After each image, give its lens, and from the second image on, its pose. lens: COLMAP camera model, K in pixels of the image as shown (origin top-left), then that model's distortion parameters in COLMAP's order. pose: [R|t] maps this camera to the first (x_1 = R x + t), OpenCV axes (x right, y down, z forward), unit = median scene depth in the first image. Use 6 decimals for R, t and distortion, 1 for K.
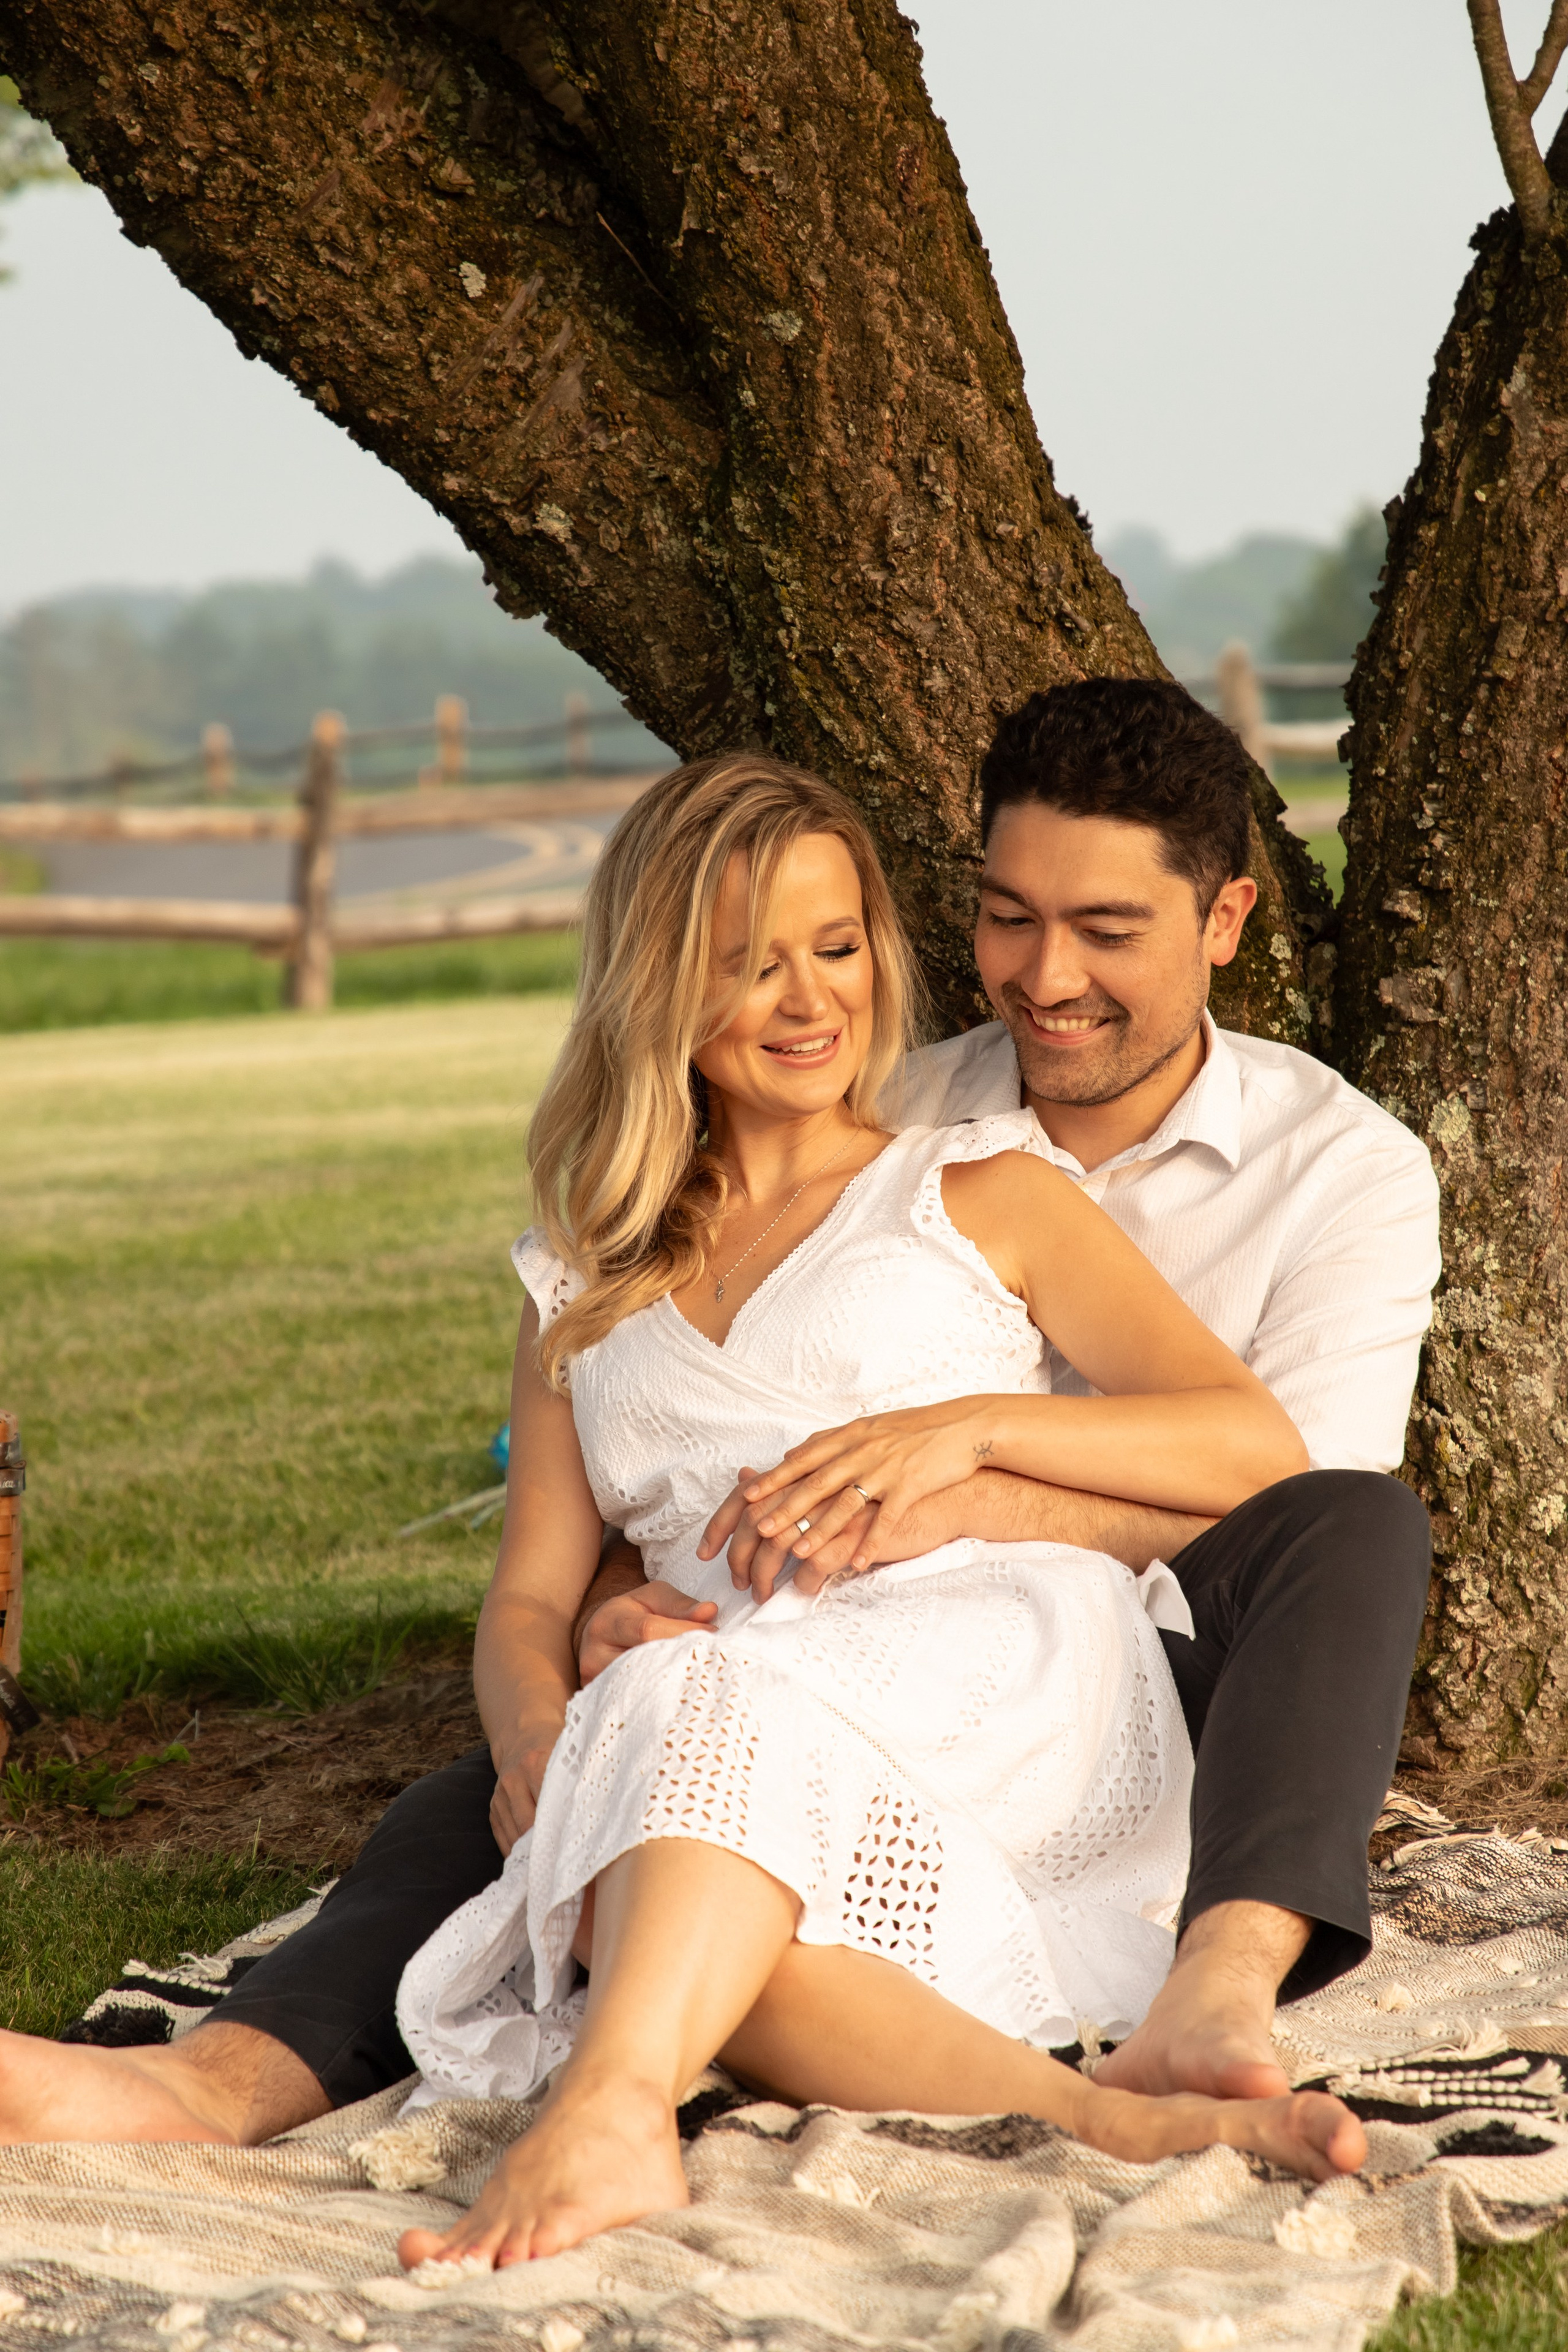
lens RADIAL K [[7277.2, 0, 784.0], [0, 7277.2, 1176.0], [0, 0, 1]] dist [0.582408, 1.422063]
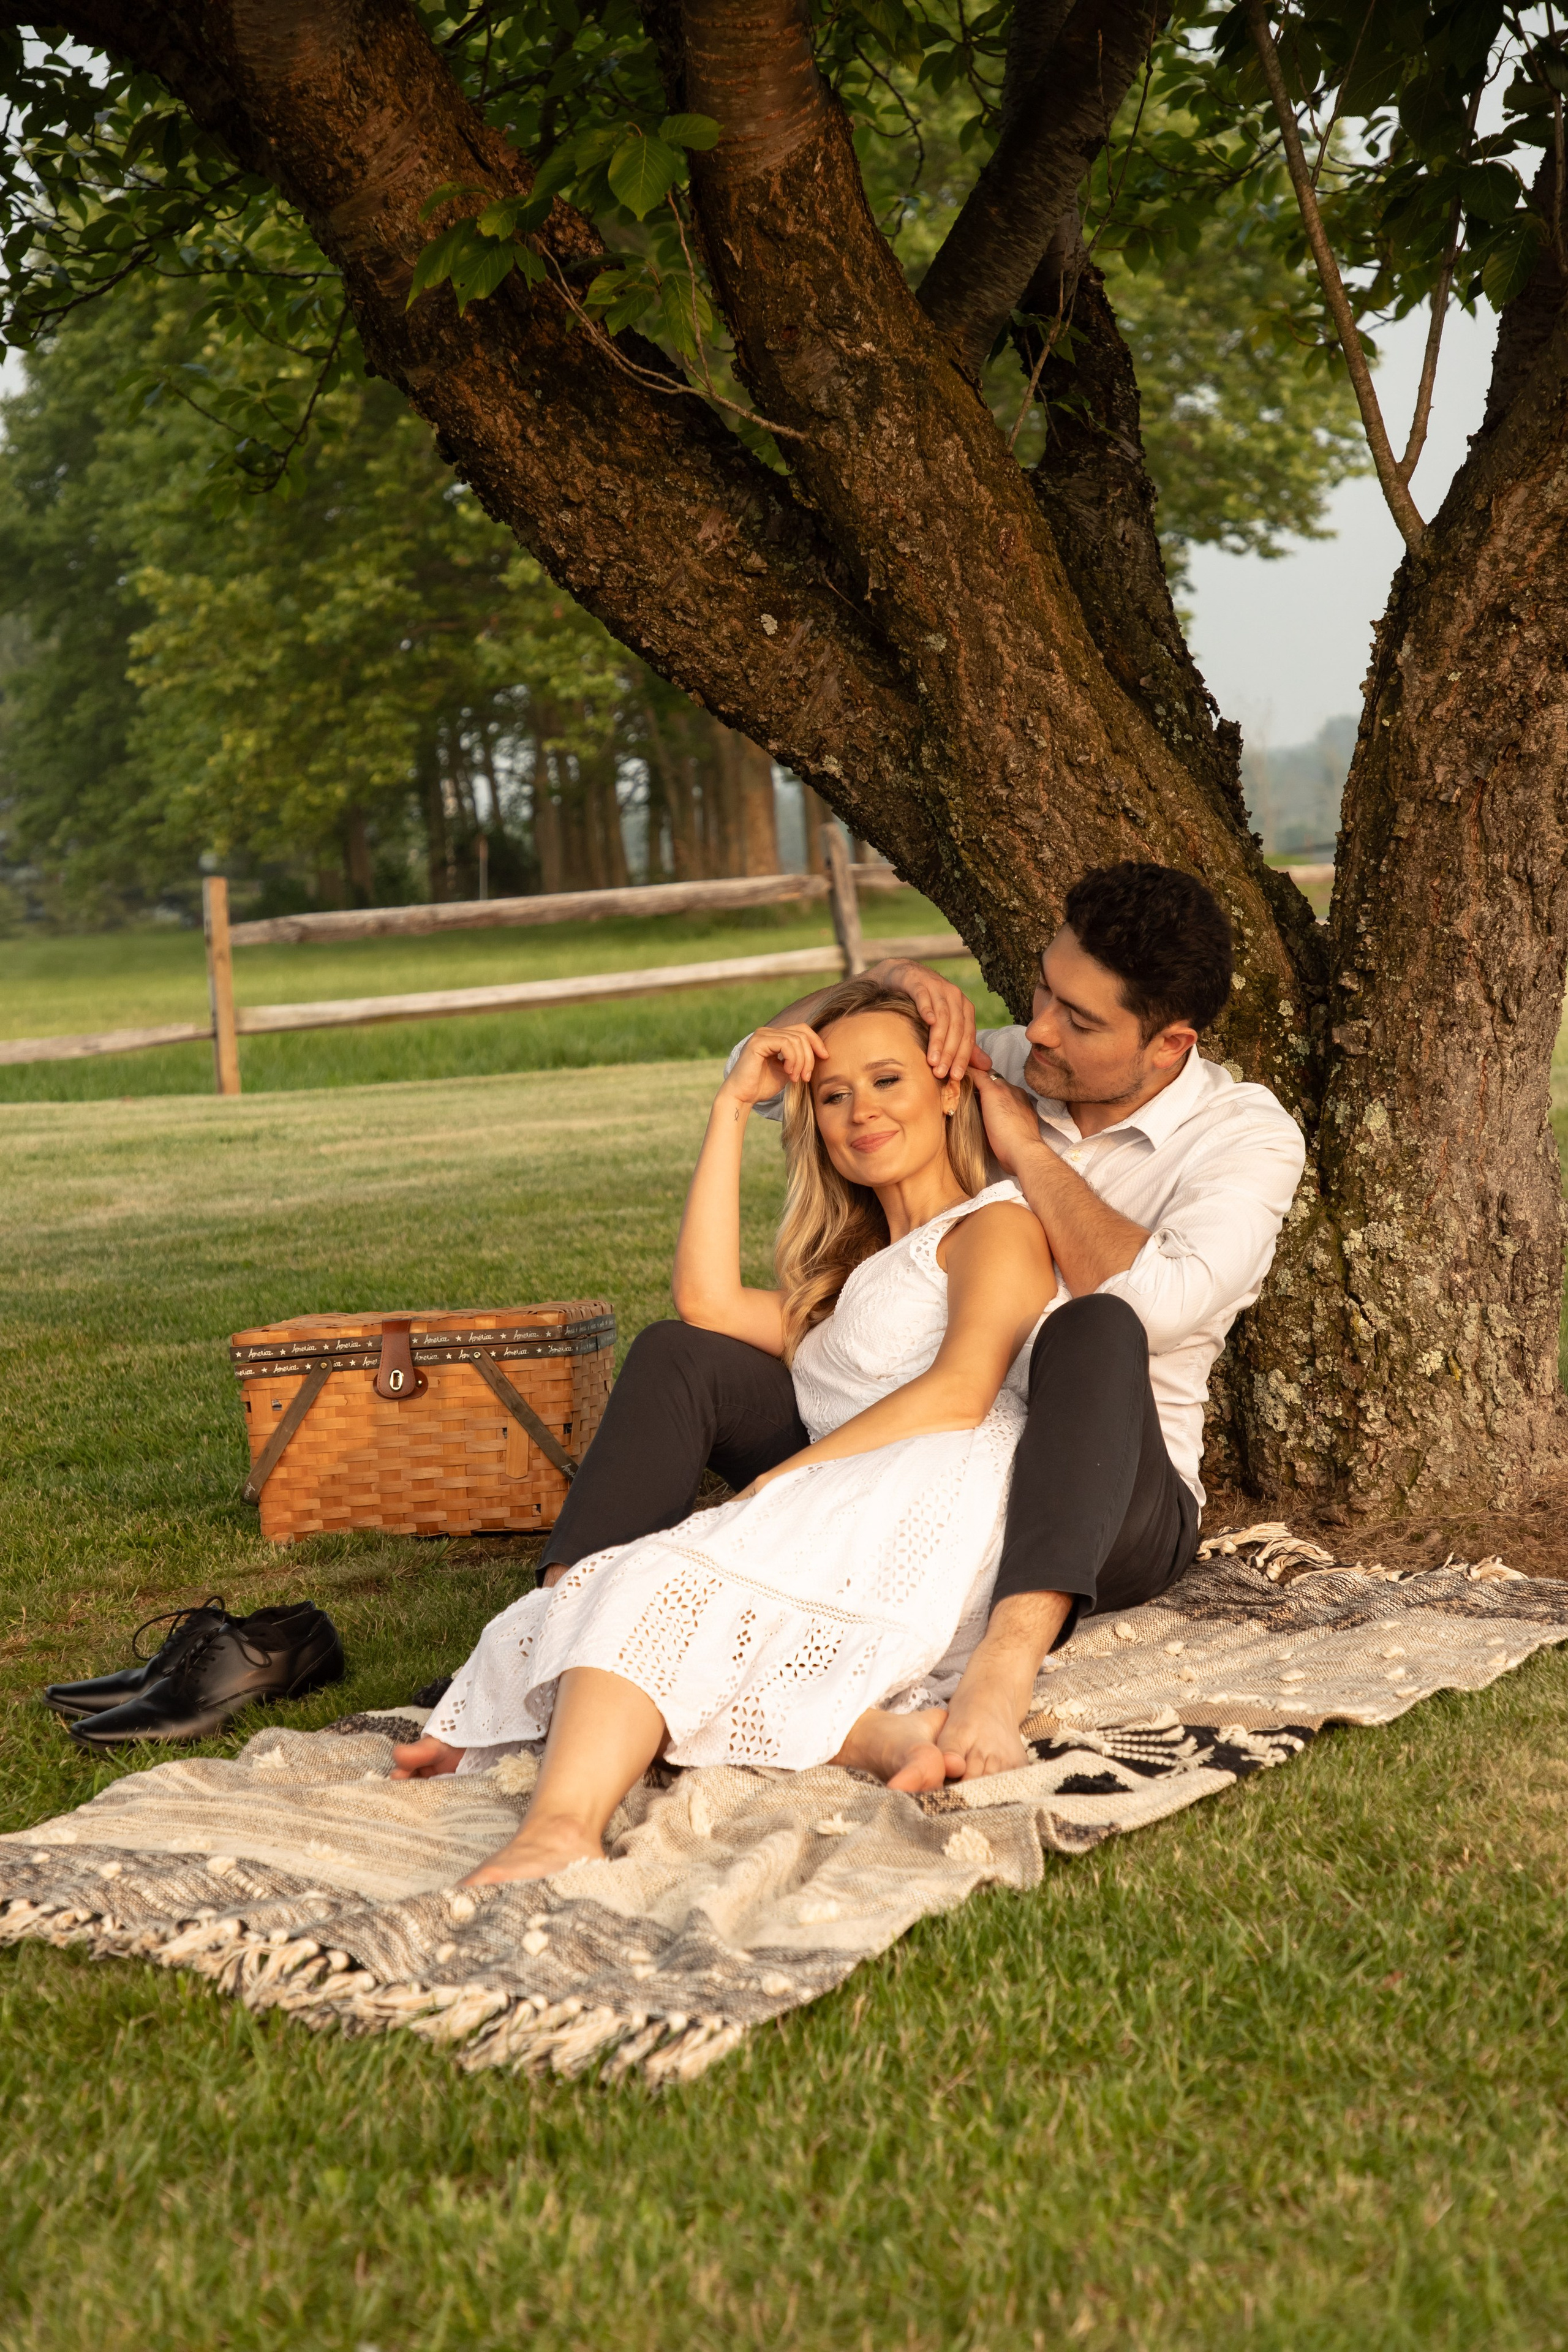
lens RADIAL K [[4311.8, 0, 784.0], [0, 4311.8, 1176.0], [0, 0, 1]] dist [0.301710, 0.392197]
pose [[0.964564, -0.022396, -0.262896, 0.215805], [0.029370, 0.999313, 0.022626, -0.019753], [0.262208, -0.029546, 0.964559, 0.055284]]
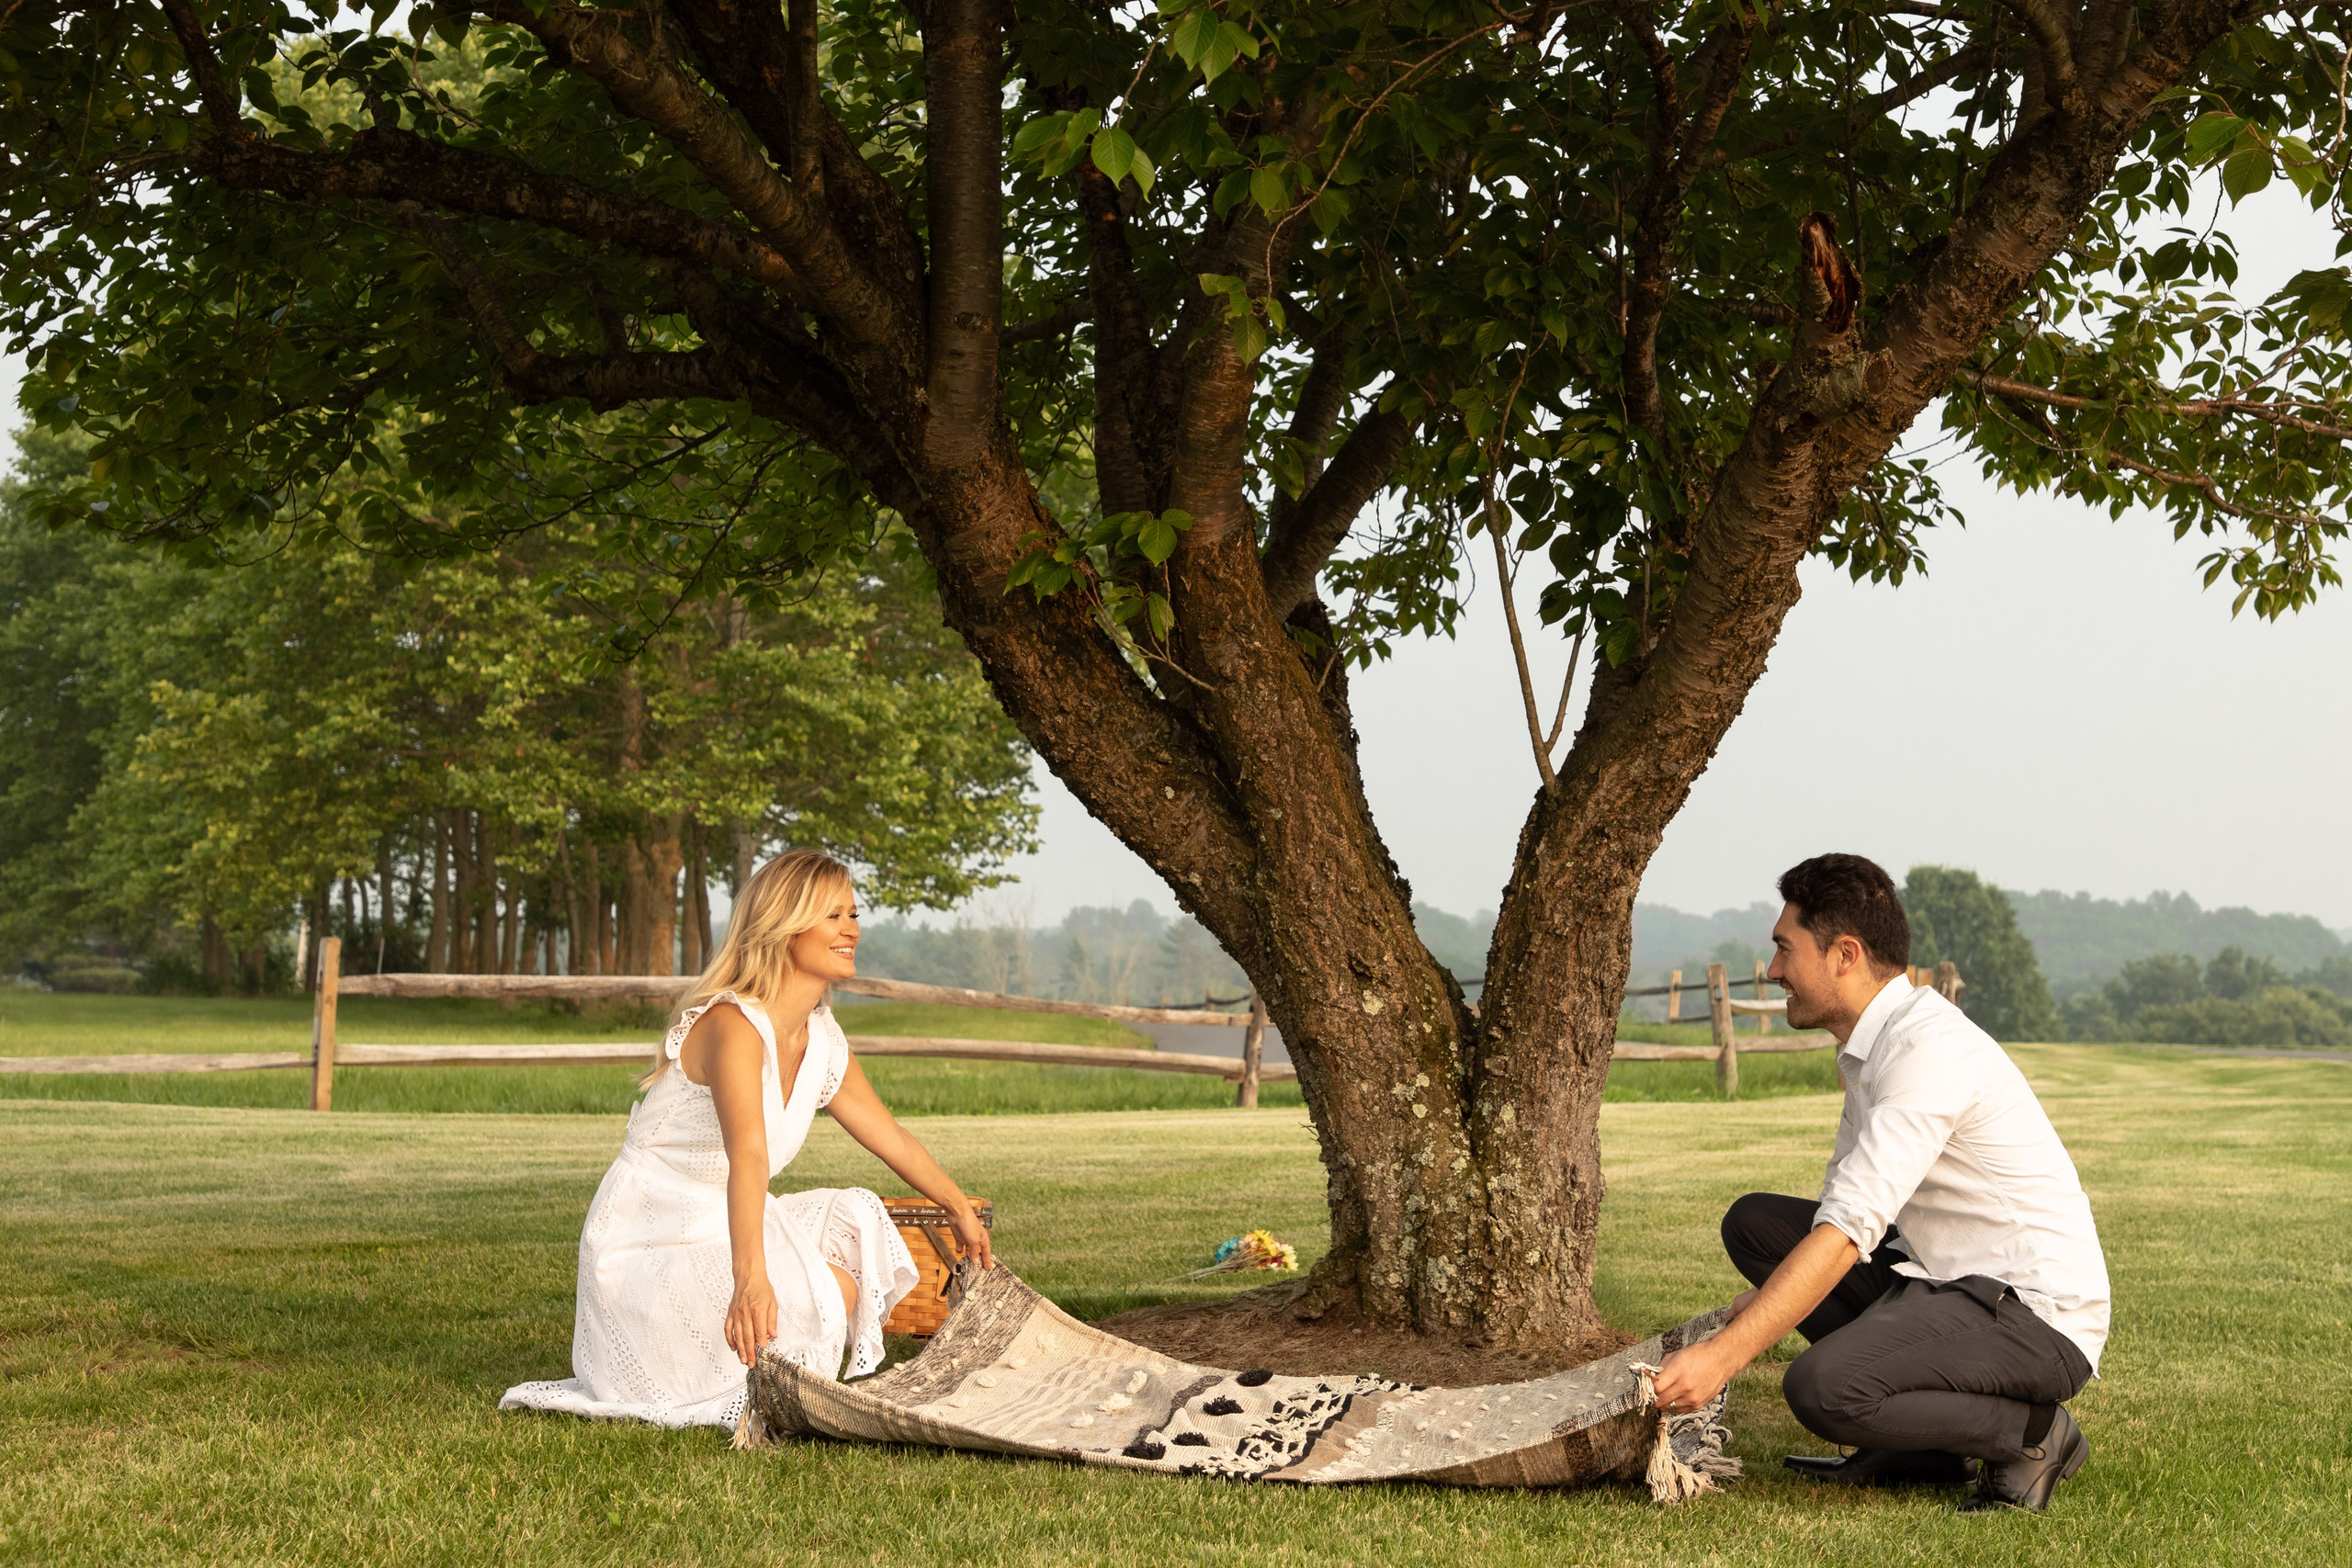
lens RADIAL K [[3827.1, 0, 1216.3], [0, 3827.1, 790.4], [0, 0, 1]] dist [0.213097, 0.020168]
pose [[0.994405, 0.043814, -0.096125, 0.116092], [-0.054414, 0.992377, -0.110577, 0.037699], [0.090547, 0.115189, 0.989208, -0.443047]]
